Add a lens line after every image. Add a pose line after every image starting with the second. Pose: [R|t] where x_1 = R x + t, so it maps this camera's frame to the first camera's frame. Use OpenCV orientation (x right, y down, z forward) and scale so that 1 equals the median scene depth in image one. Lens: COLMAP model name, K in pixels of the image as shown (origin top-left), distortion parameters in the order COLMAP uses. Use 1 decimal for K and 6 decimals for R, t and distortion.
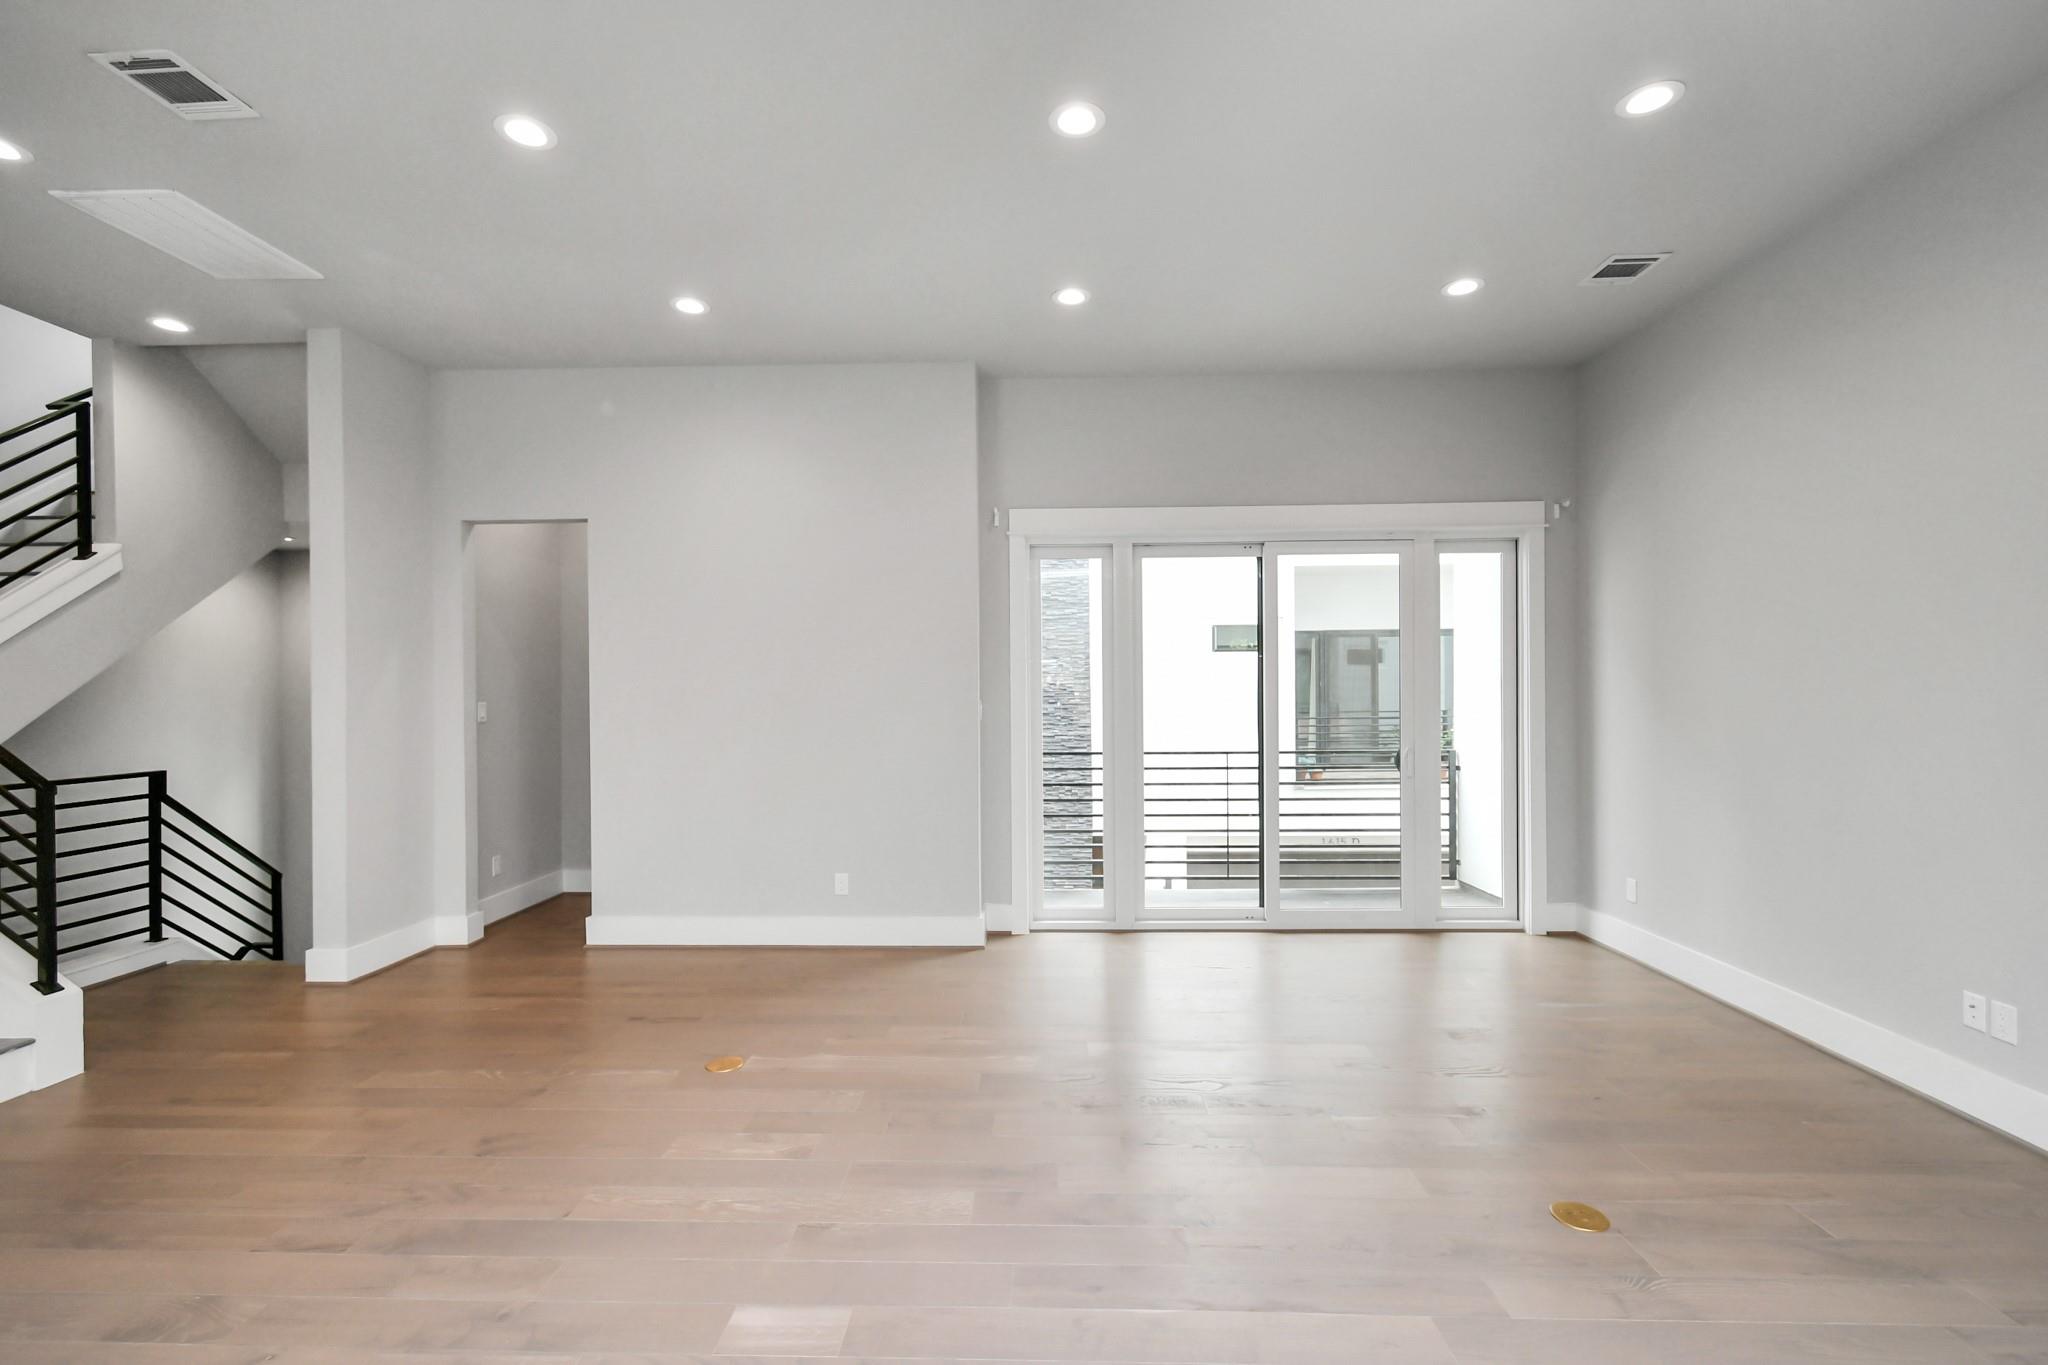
lens RADIAL K [[903.8, 0, 1026.0], [0, 903.8, 695.3], [0, 0, 1]] dist [0.004475, -0.001282]
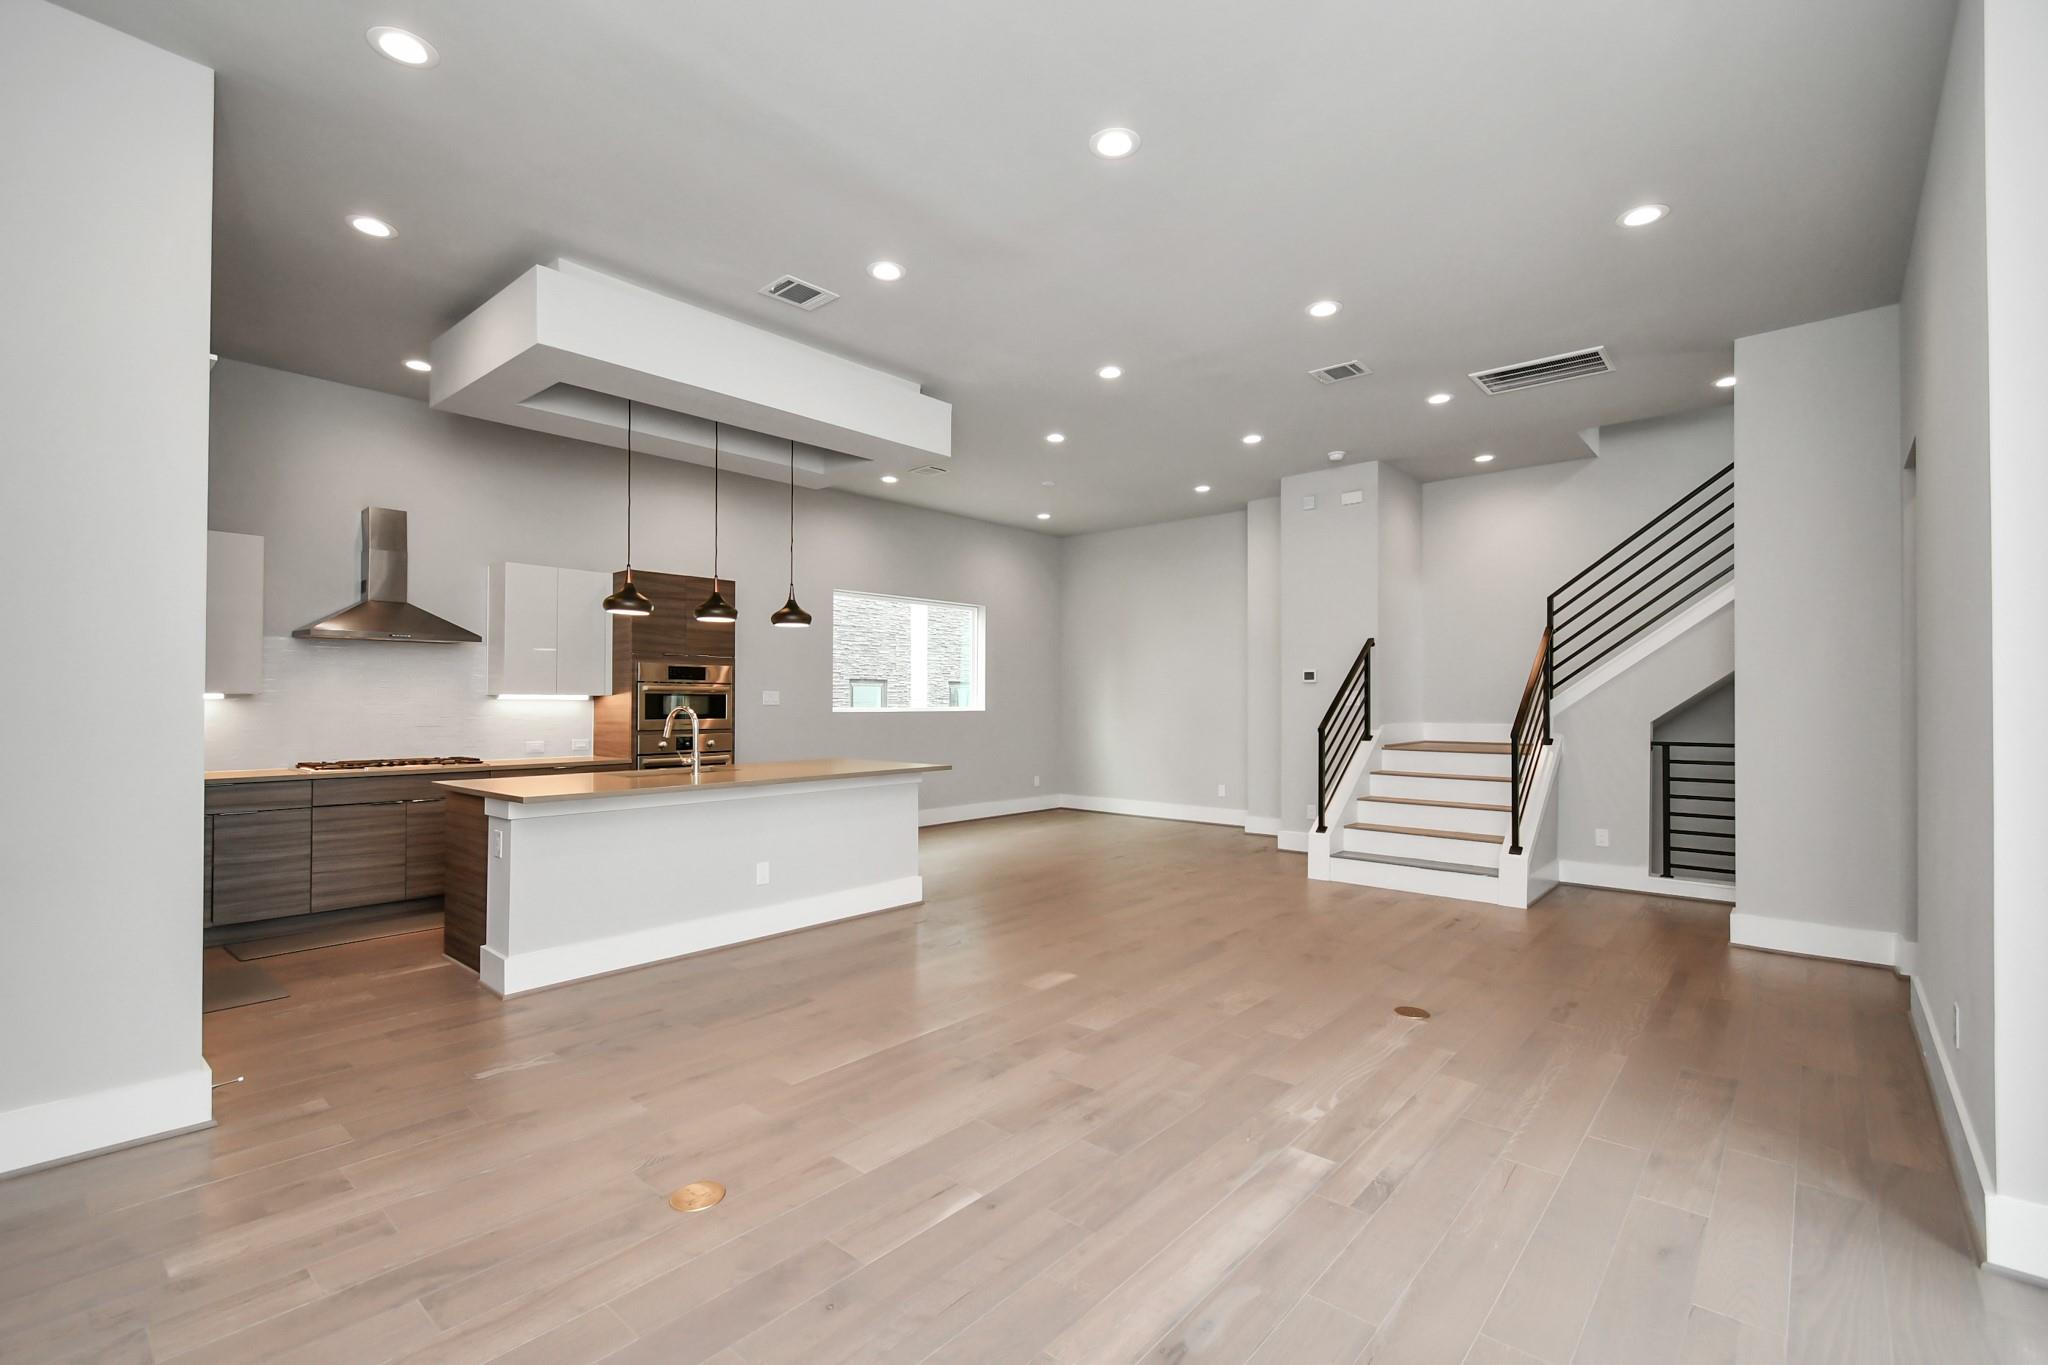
lens RADIAL K [[903.8, 0, 1021.1], [0, 903.8, 684.1], [0, 0, 1]] dist [0.004475, -0.001282]
pose [[-0.636830, -0.008249, -0.770960, 0.566158], [-0.004040, 0.999965, -0.007362, 0.017007], [0.770994, -0.001574, -0.636841, 0.934643]]
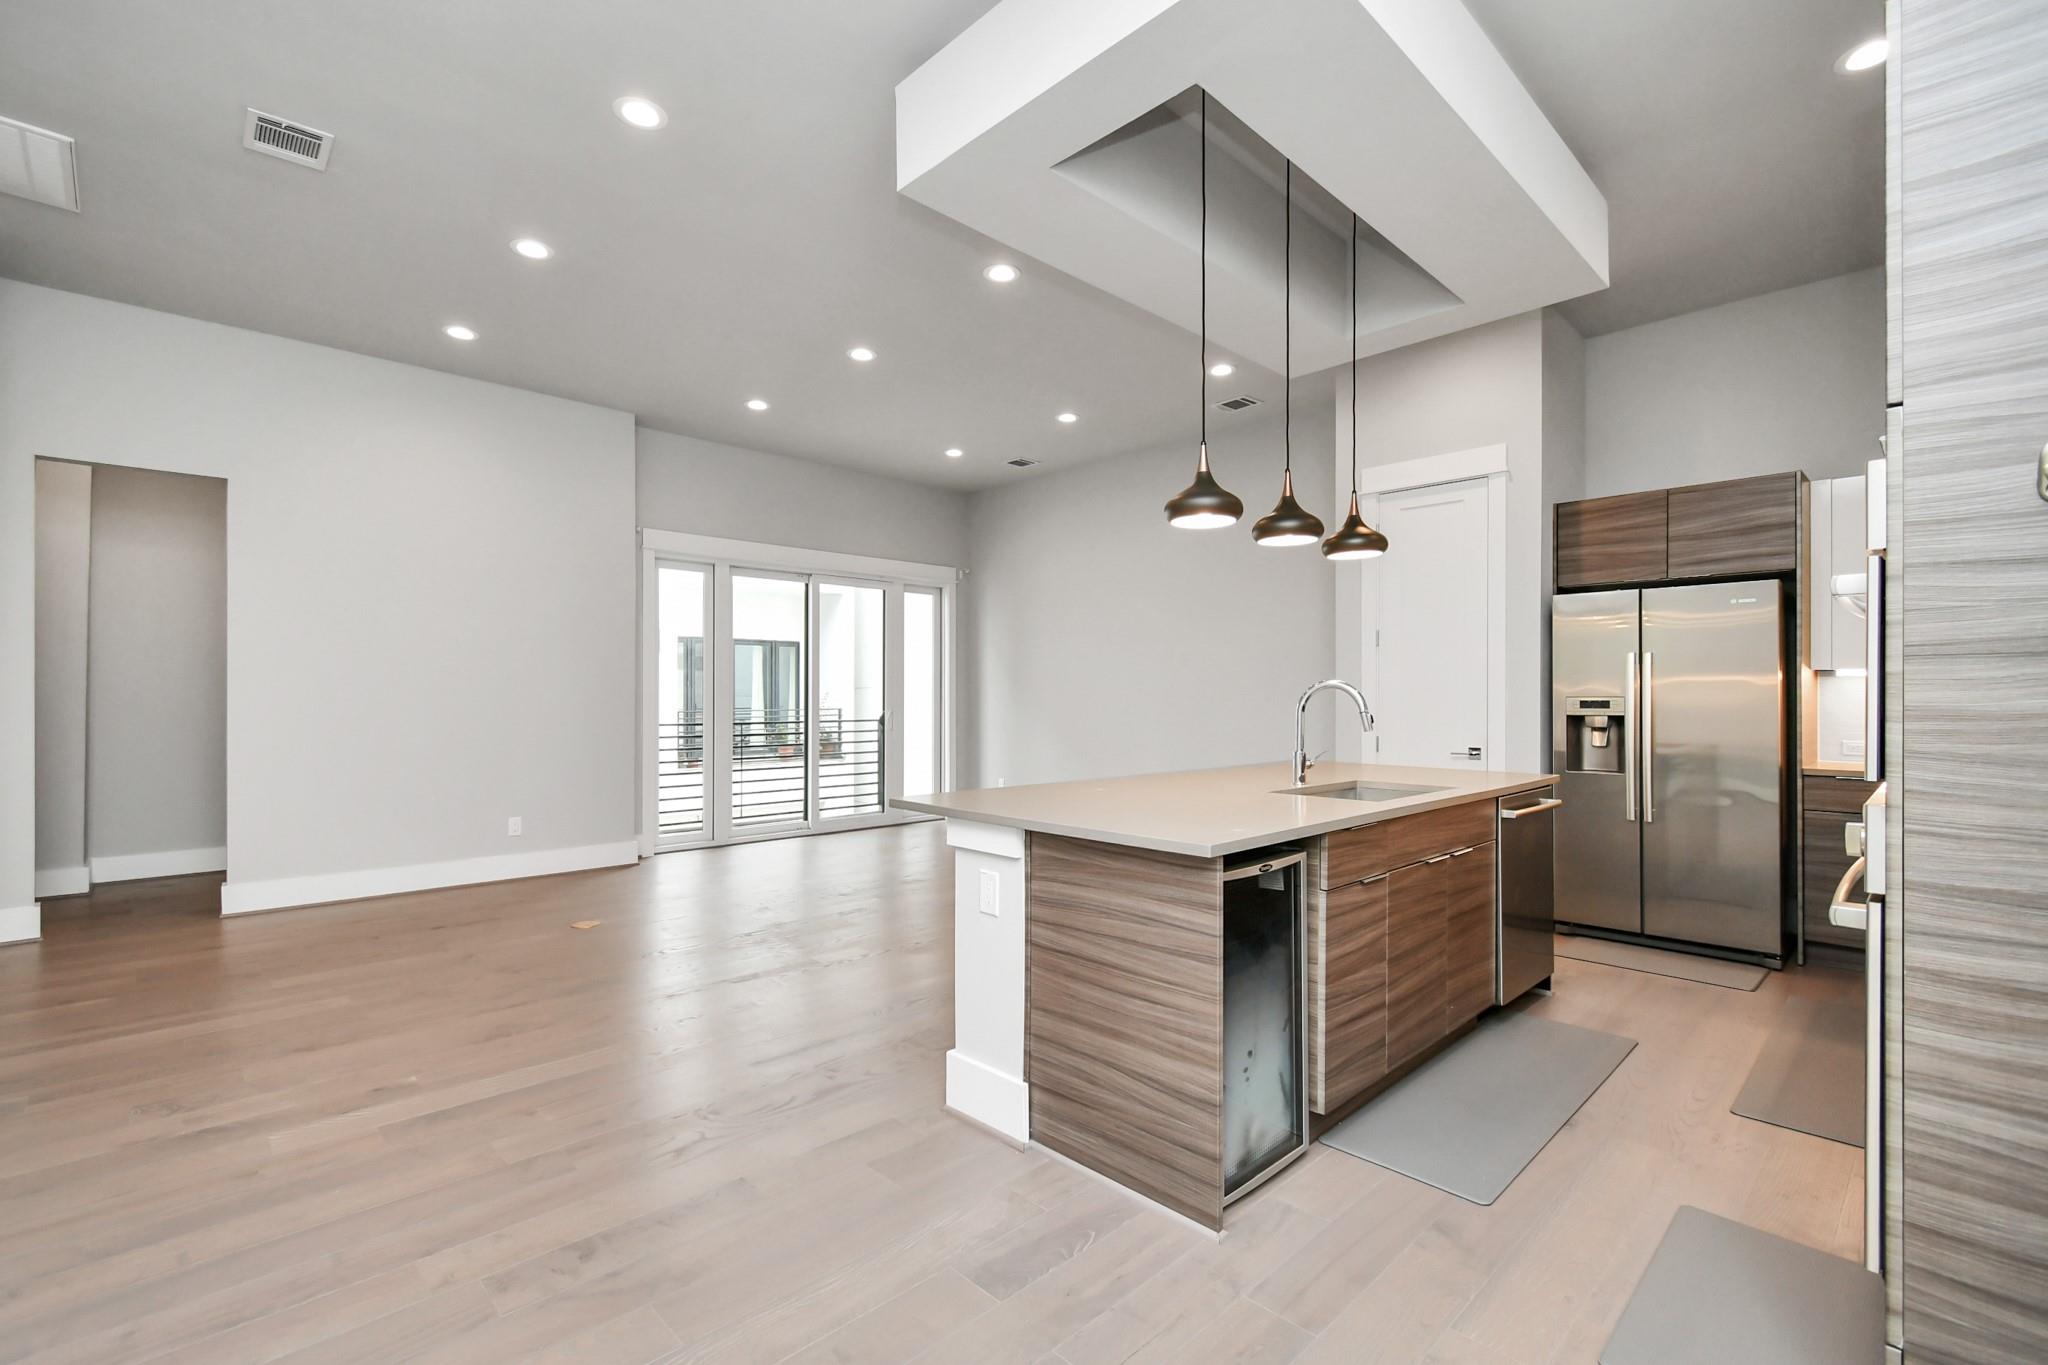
lens RADIAL K [[903.8, 0, 1027.8], [0, 903.8, 692.0], [0, 0, 1]] dist [0.004475, -0.001282]
pose [[0.693396, 0.012359, 0.720450, -0.604987], [0.000468, 0.999845, -0.017603, 0.055713], [-0.720556, 0.012542, 0.693283, -0.308501]]
